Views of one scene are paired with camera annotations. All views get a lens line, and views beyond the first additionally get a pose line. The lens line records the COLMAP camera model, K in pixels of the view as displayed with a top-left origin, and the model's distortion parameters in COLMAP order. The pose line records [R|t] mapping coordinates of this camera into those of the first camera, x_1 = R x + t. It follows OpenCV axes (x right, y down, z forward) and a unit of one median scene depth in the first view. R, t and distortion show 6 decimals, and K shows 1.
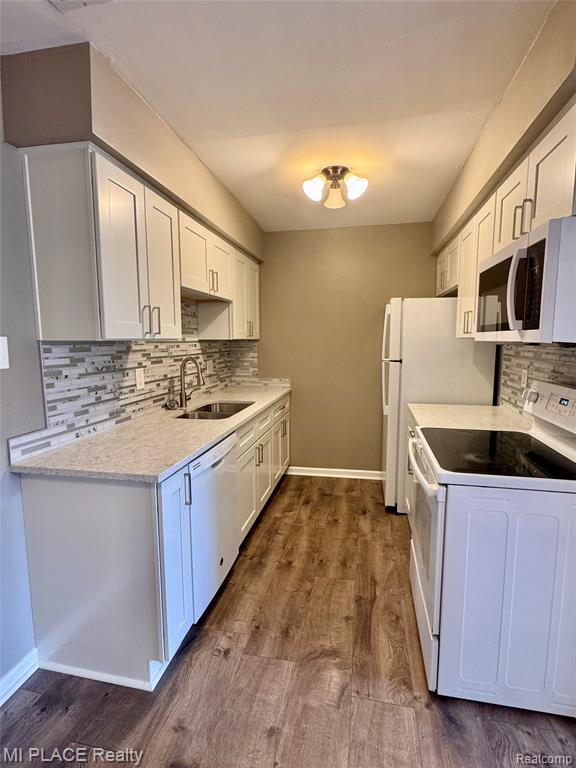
lens RADIAL K [[380.2, 0, 288.0], [0, 380.2, 384.0], [0, 0, 1]] dist [-0.004995, -0.000319]
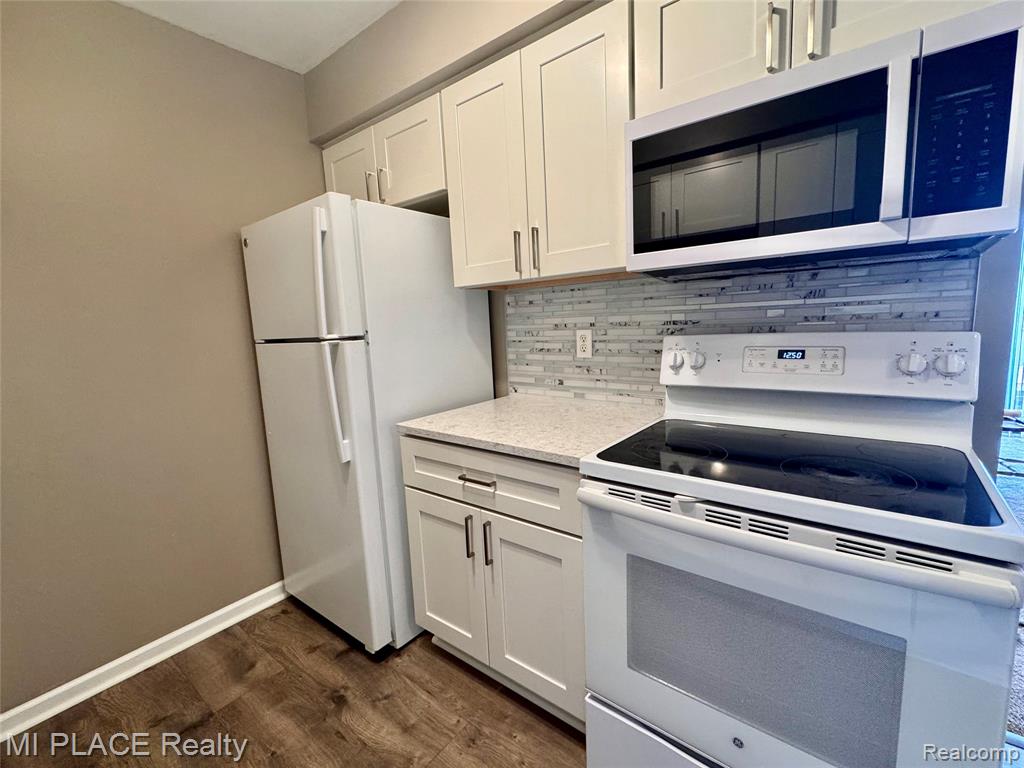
lens RADIAL K [[452.6, 0, 512.0], [0, 452.6, 384.0], [0, 0, 1]] dist [-0.001723, -0.000258]
pose [[0.447645, -0.139516, 0.883261, -0.111198], [0.148401, 0.985647, 0.080477, -0.021058], [-0.881811, 0.095052, 0.461924, 0.574777]]
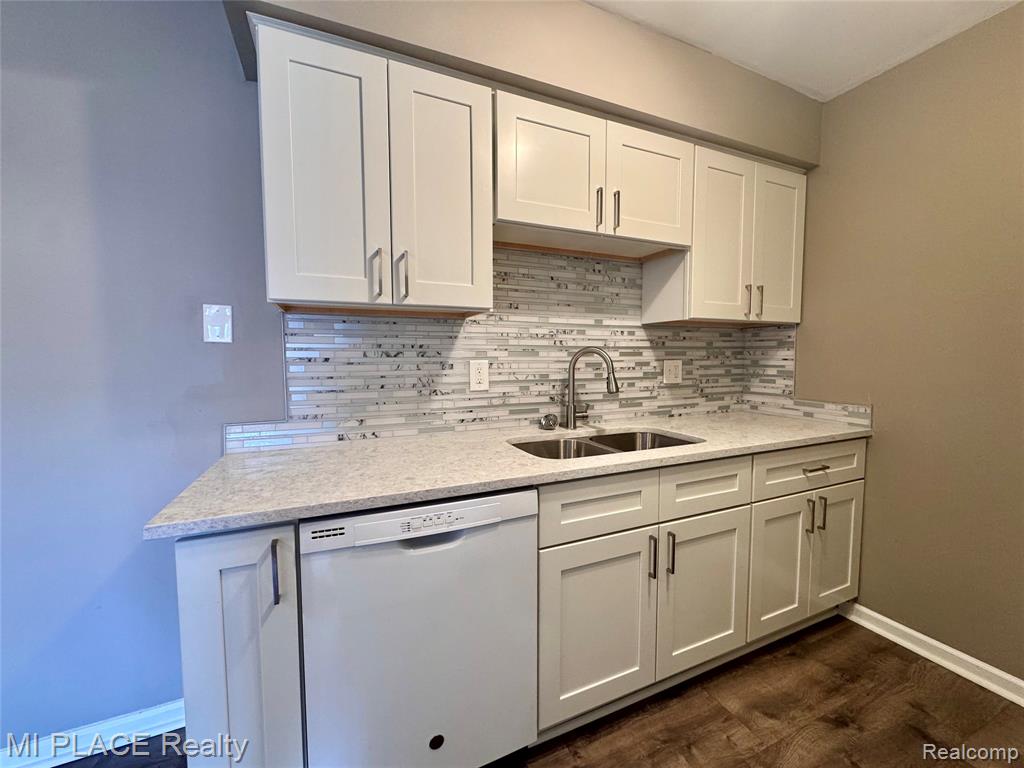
lens RADIAL K [[401.8, 0, 512.0], [0, 401.8, 384.0], [0, 0, 1]] dist [-0.011101, 0.000209]
pose [[0.566938, 0.055896, -0.821862, 0.187791], [-0.093196, 0.995642, 0.003426, -0.004663], [0.818472, 0.074652, 0.569676, 0.502679]]
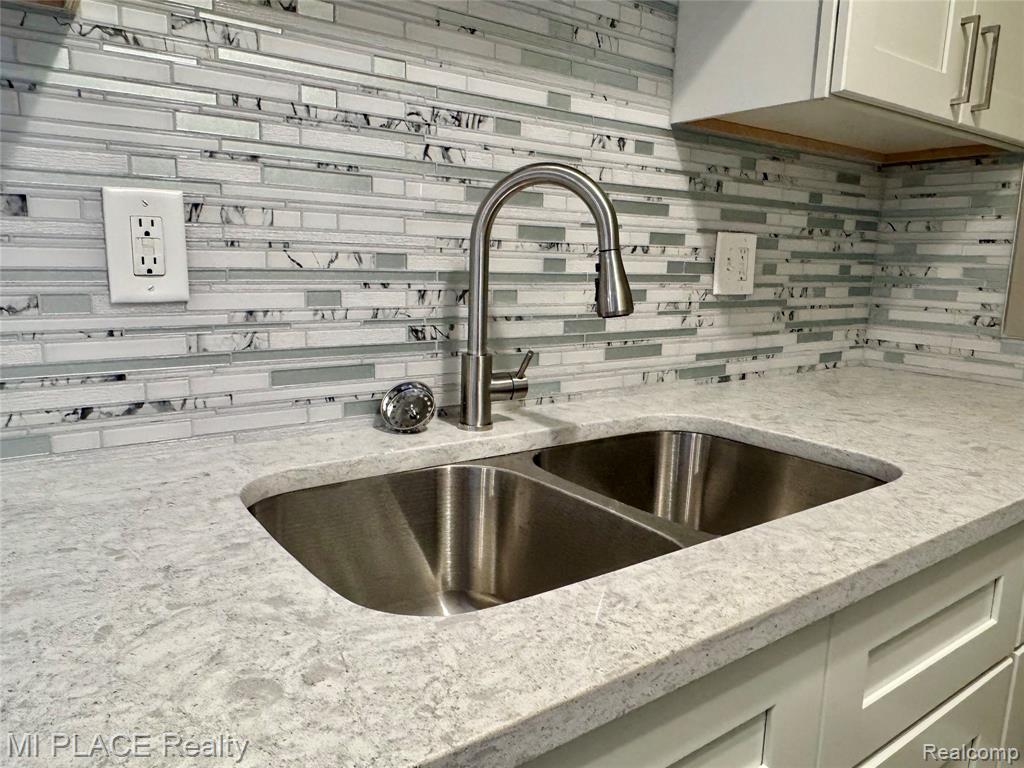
lens RADIAL K [[714.6, 0, 512.0], [0, 714.6, 384.0], [0, 0, 1]] dist [0.005216, 0.002523]
pose [[0.736649, 0.140863, -0.661442, -0.014609], [-0.108243, 0.990016, 0.090287, 0.002344], [0.667556, 0.005086, 0.744542, 0.677637]]
